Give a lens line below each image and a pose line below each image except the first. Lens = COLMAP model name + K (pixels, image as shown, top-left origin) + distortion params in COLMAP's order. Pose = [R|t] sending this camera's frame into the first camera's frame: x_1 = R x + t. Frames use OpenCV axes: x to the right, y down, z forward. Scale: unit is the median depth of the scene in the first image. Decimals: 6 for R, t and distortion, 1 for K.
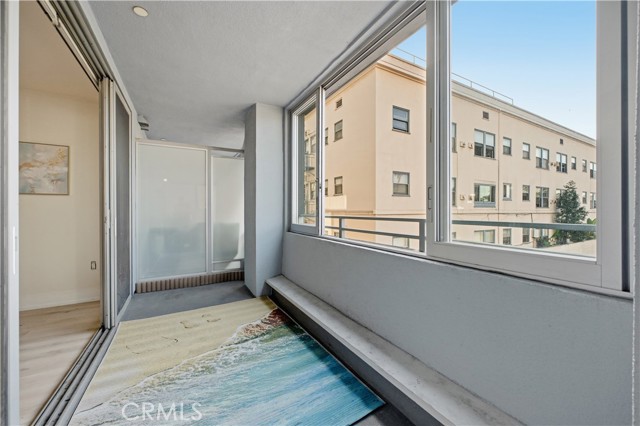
lens RADIAL K [[252.0, 0, 322.0], [0, 252.0, 211.0], [0, 0, 1]] dist [-0.000907, -0.000153]
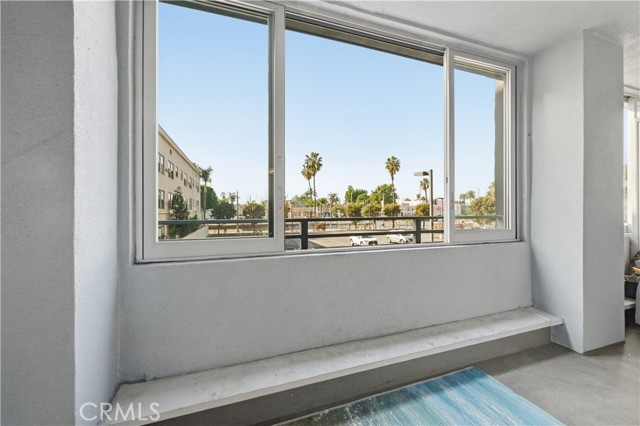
lens RADIAL K [[253.5, 0, 321.4], [0, 253.5, 210.8], [0, 0, 1]] dist [0.002245, 0.000155]
pose [[0.183177, -0.002300, 0.983077, -0.095240], [0.006529, 0.999978, 0.001123, -0.000135], [-0.983058, 0.006213, 0.183188, 0.129496]]
